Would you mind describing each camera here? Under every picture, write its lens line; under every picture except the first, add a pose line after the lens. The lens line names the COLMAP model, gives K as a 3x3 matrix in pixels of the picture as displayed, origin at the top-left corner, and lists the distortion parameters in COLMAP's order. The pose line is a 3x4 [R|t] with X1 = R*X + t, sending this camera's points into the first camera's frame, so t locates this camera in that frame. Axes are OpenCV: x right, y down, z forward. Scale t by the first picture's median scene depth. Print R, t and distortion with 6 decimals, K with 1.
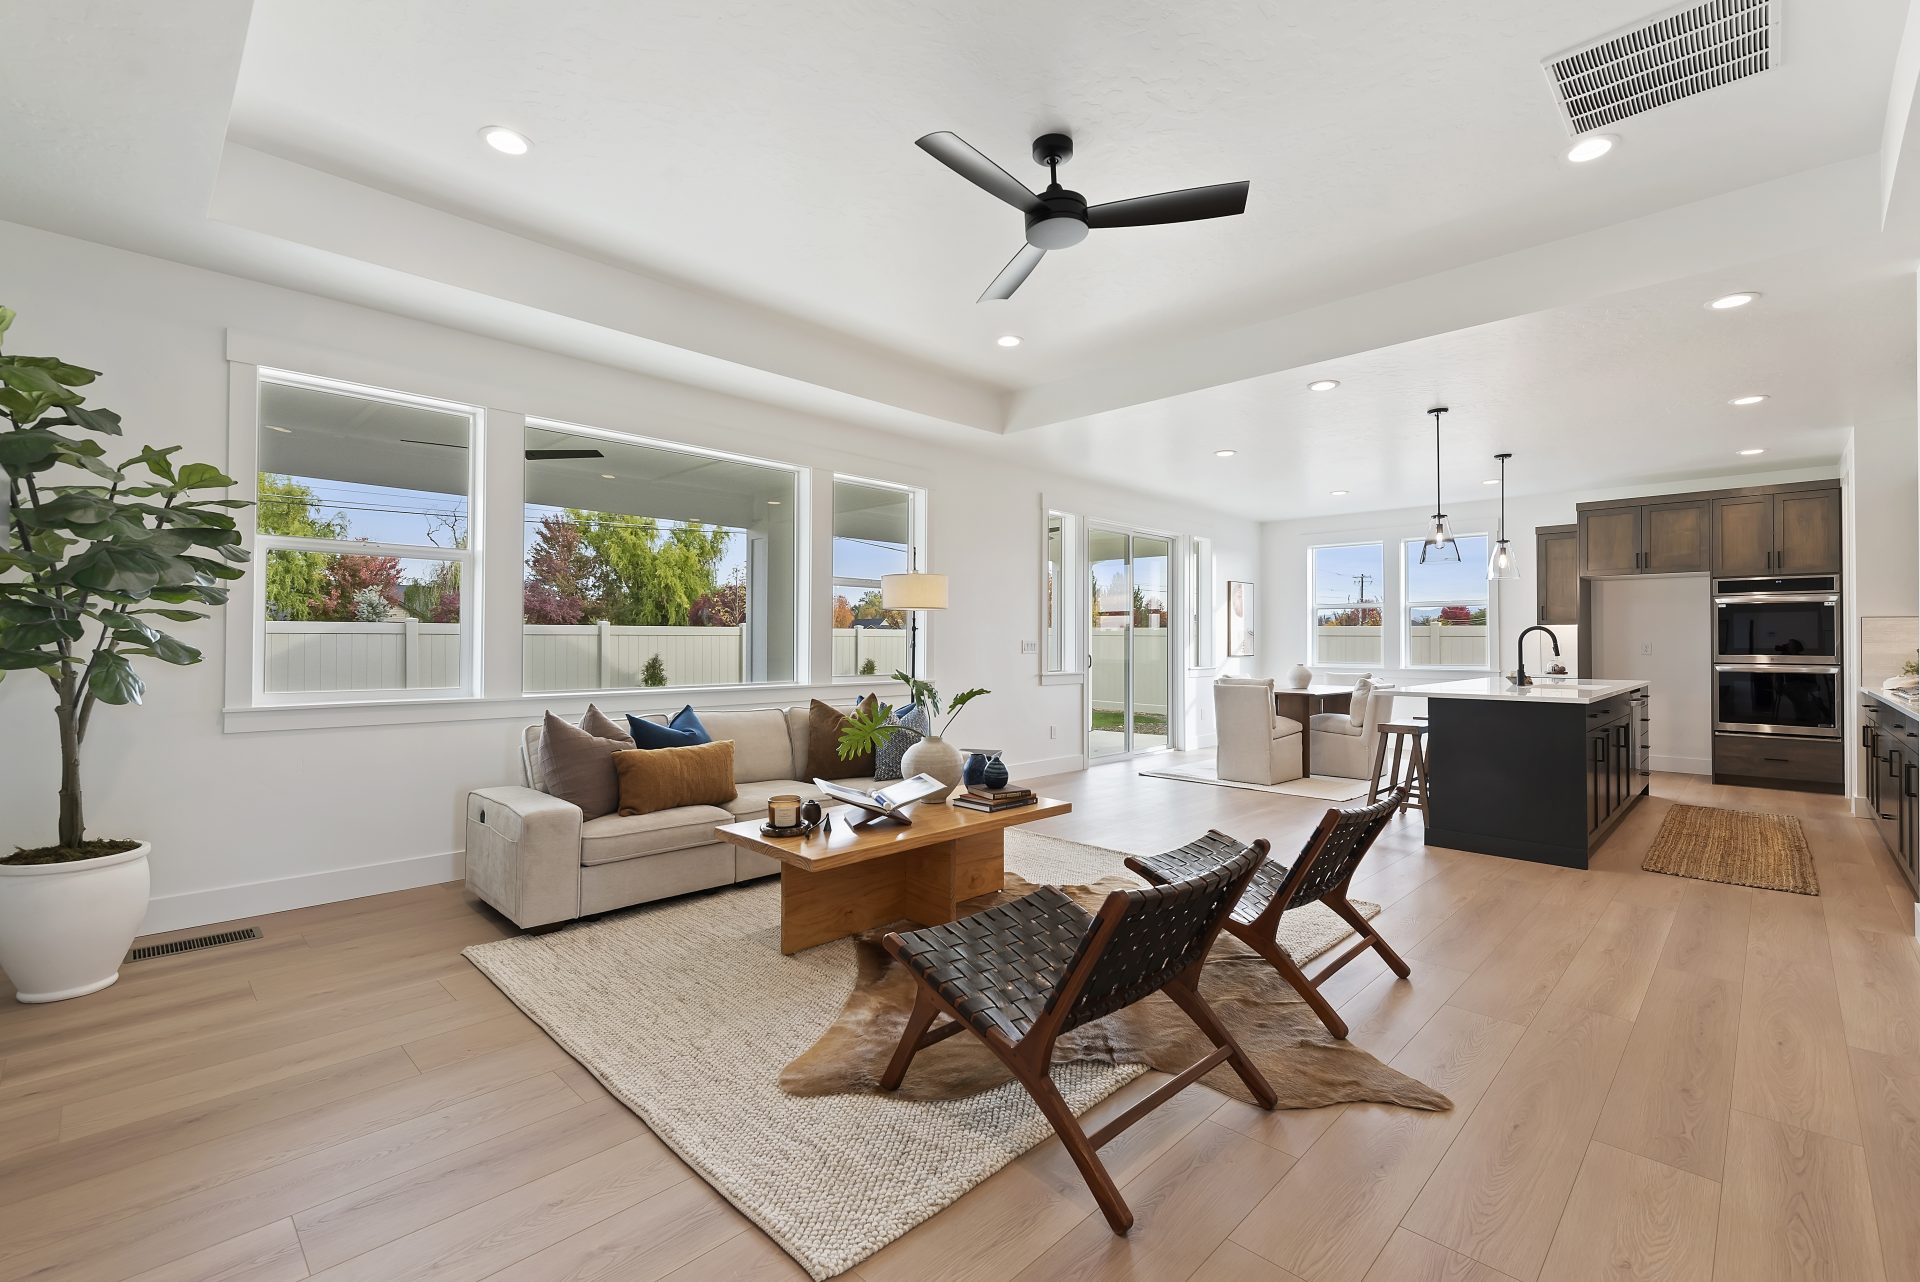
lens RADIAL K [[842.4, 0, 960.0], [0, 842.4, 630.8], [0, 0, 1]] dist [0.000334, -0.006977]
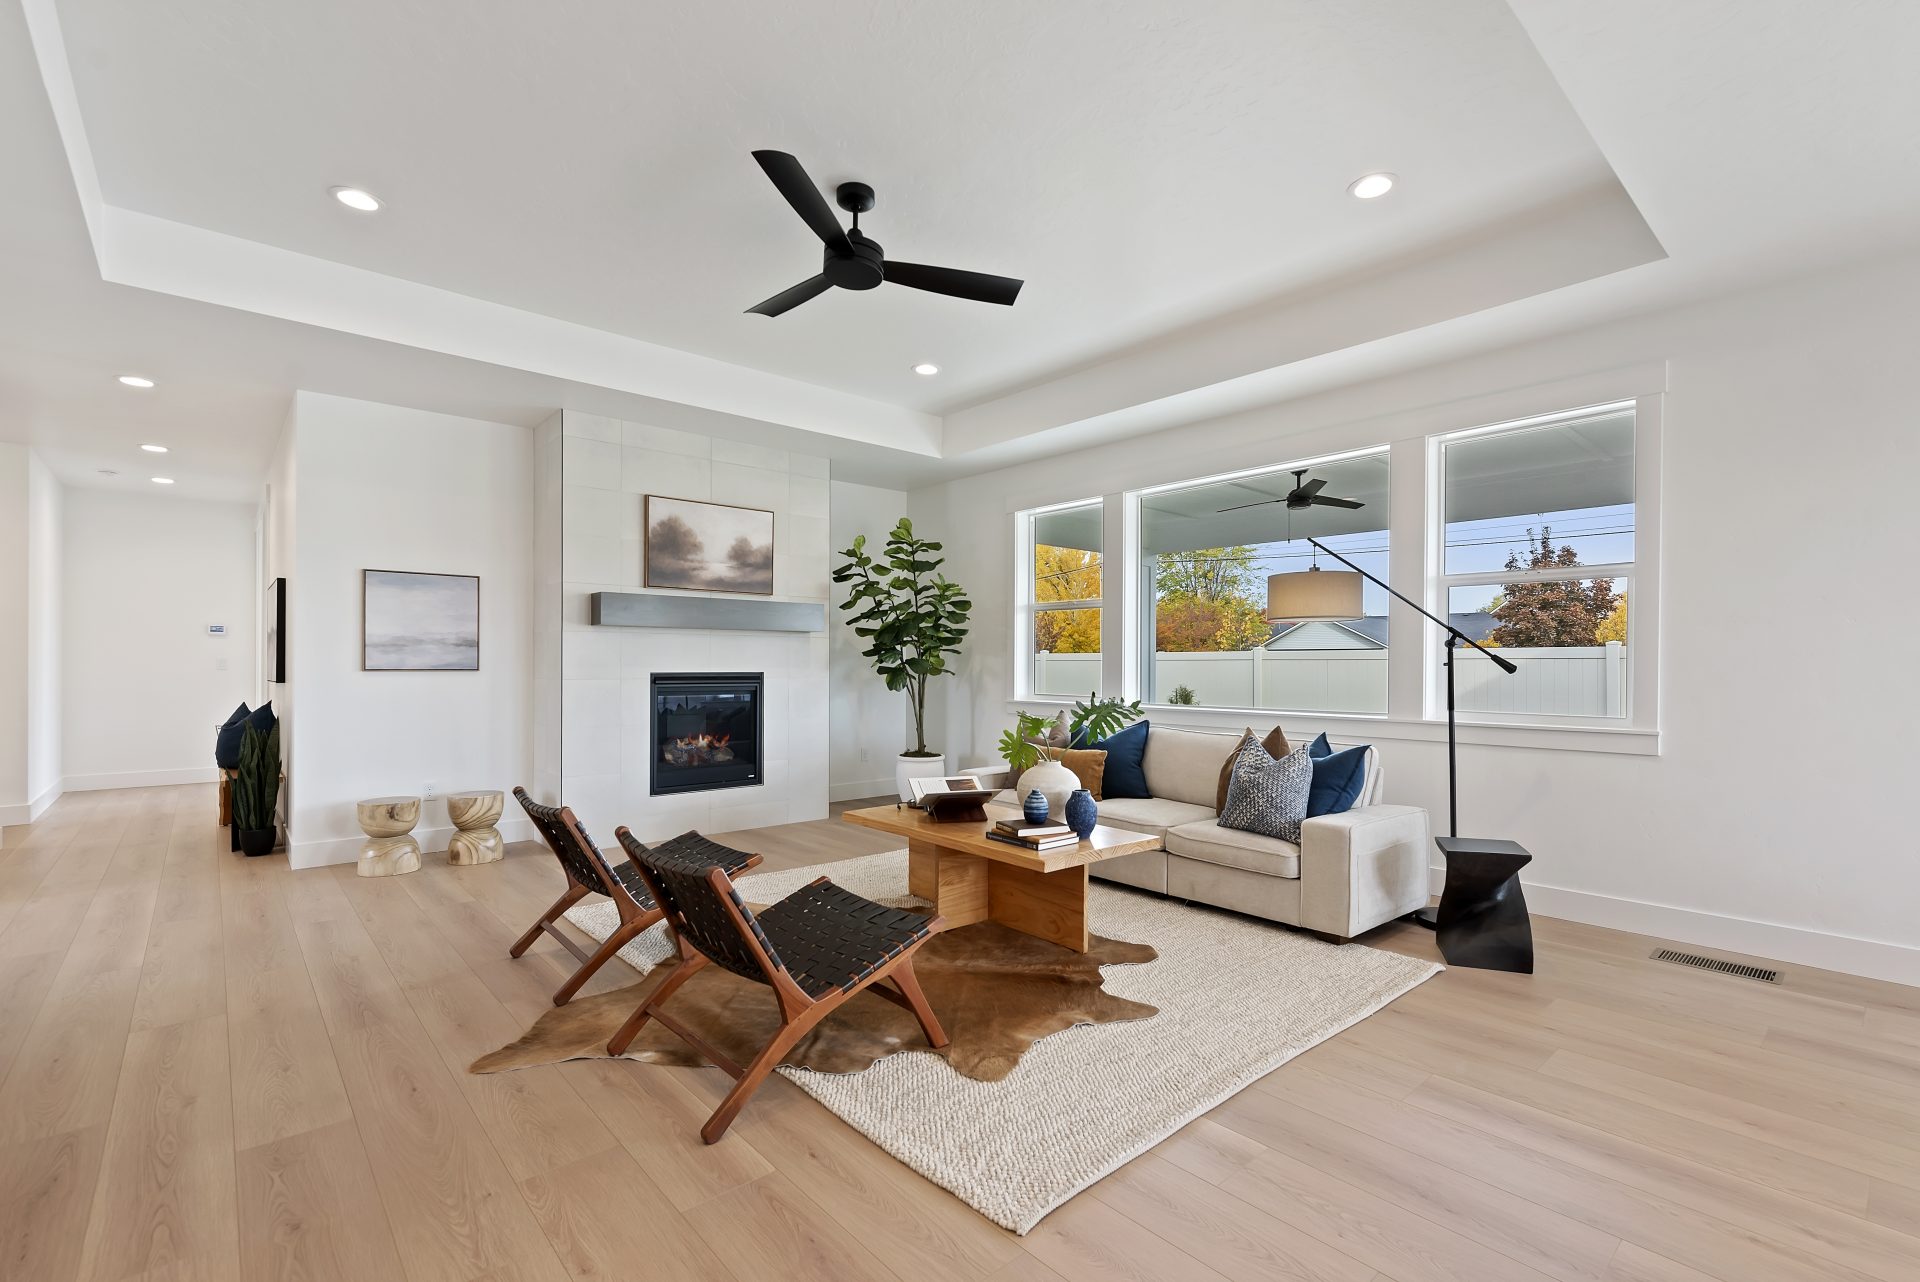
lens RADIAL K [[842.4, 0, 960.0], [0, 842.4, 630.8], [0, 0, 1]] dist [0.000334, -0.006977]
pose [[-0.069834, -0.041747, -0.996685, 1.196643], [0.013868, 0.998987, -0.042815, 0.025445], [0.997462, -0.016812, -0.069185, 1.238289]]
